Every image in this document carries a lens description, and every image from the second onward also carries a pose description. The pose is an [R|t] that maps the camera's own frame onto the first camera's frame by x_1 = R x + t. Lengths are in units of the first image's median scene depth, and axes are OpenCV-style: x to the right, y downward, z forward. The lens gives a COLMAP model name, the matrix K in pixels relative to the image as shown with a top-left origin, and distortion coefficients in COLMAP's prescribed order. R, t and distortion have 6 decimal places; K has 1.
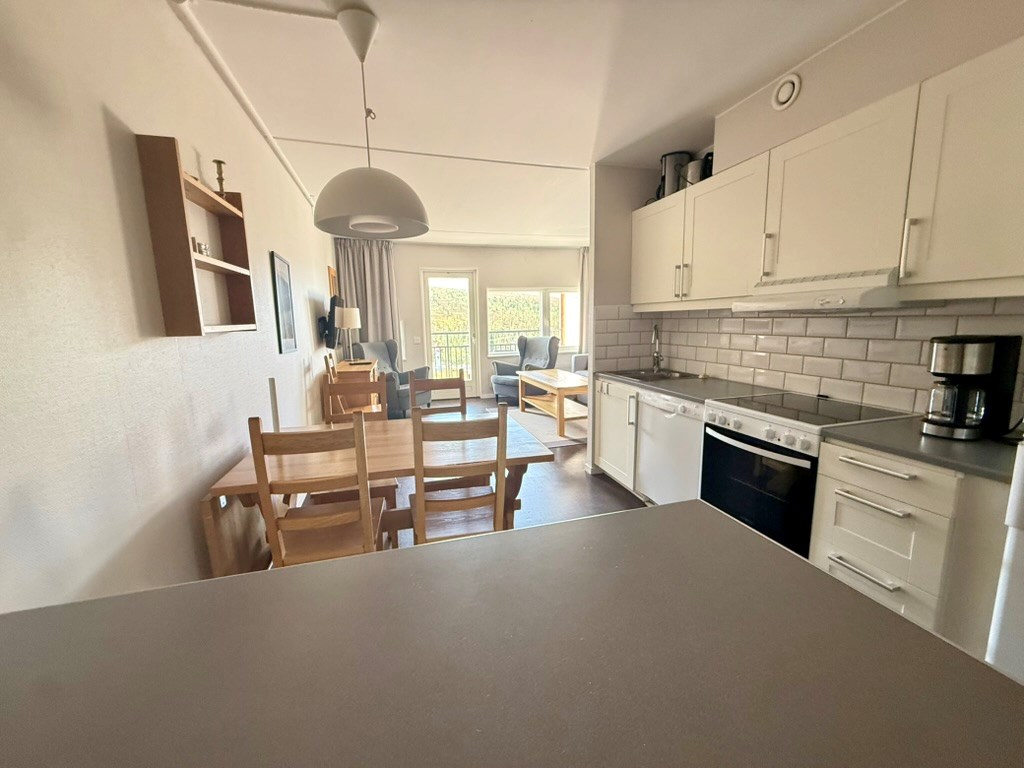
lens RADIAL K [[410.1, 0, 513.8], [0, 410.1, 380.5], [0, 0, 1]] dist [-0.001236, -0.000341]
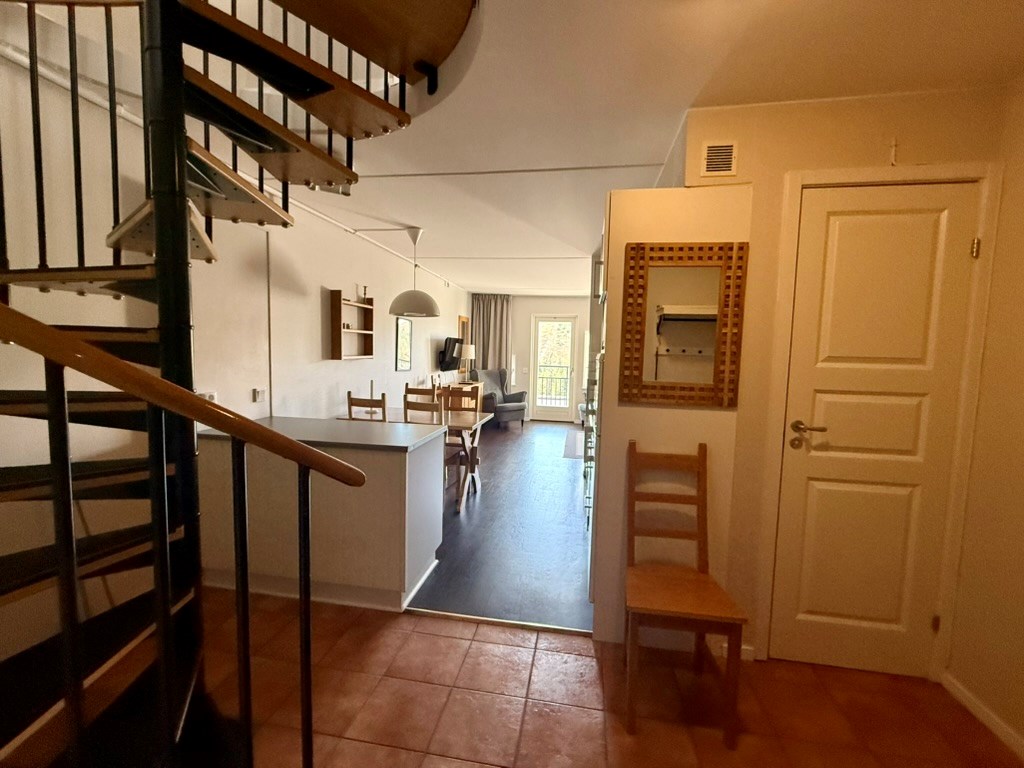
lens RADIAL K [[410.1, 0, 506.1], [0, 410.1, 383.3], [0, 0, 1]] dist [-0.001236, -0.000341]
pose [[0.907917, 0.074202, -0.412529, 0.958954], [-0.104325, 0.993237, -0.050951, 0.046718], [0.405959, 0.089297, 0.909518, -0.709112]]
